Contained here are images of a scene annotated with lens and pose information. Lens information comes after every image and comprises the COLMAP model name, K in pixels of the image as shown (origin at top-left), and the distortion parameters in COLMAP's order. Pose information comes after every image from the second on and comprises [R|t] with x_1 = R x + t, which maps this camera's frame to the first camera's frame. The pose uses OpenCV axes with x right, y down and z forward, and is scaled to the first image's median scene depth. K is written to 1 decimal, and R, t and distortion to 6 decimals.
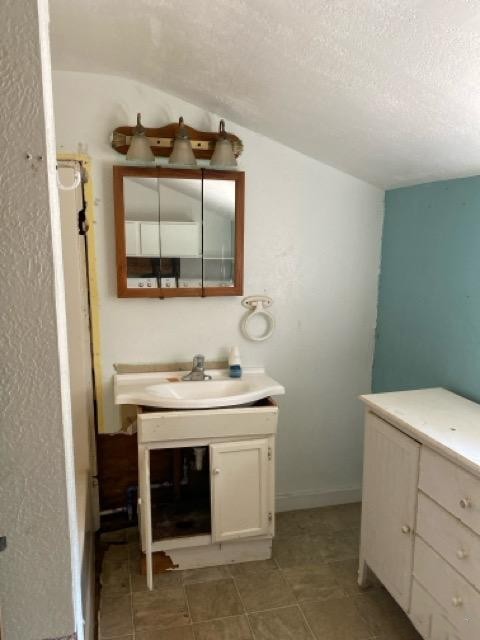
lens RADIAL K [[493.6, 0, 238.5], [0, 493.6, 319.6], [0, 0, 1]] dist [0.002440, 0.010856]
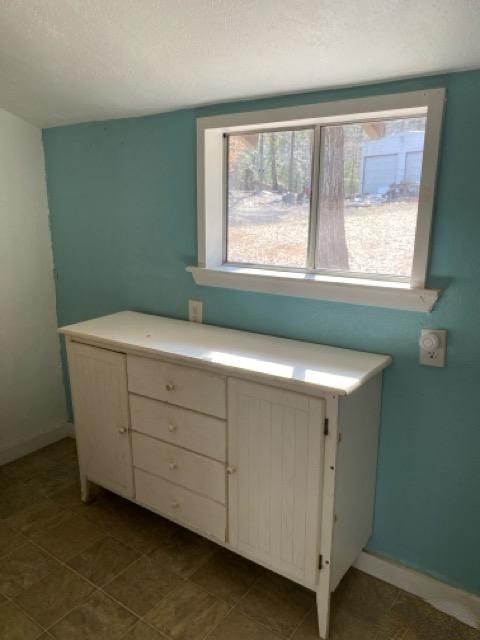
lens RADIAL K [[493.6, 0, 239.2], [0, 493.6, 320.2], [0, 0, 1]] dist [0.002440, 0.010856]
pose [[0.770636, -0.168824, 0.614507, -0.099412], [0.114248, 0.985249, 0.127404, 0.050088], [-0.626951, -0.027976, 0.778556, -0.047221]]
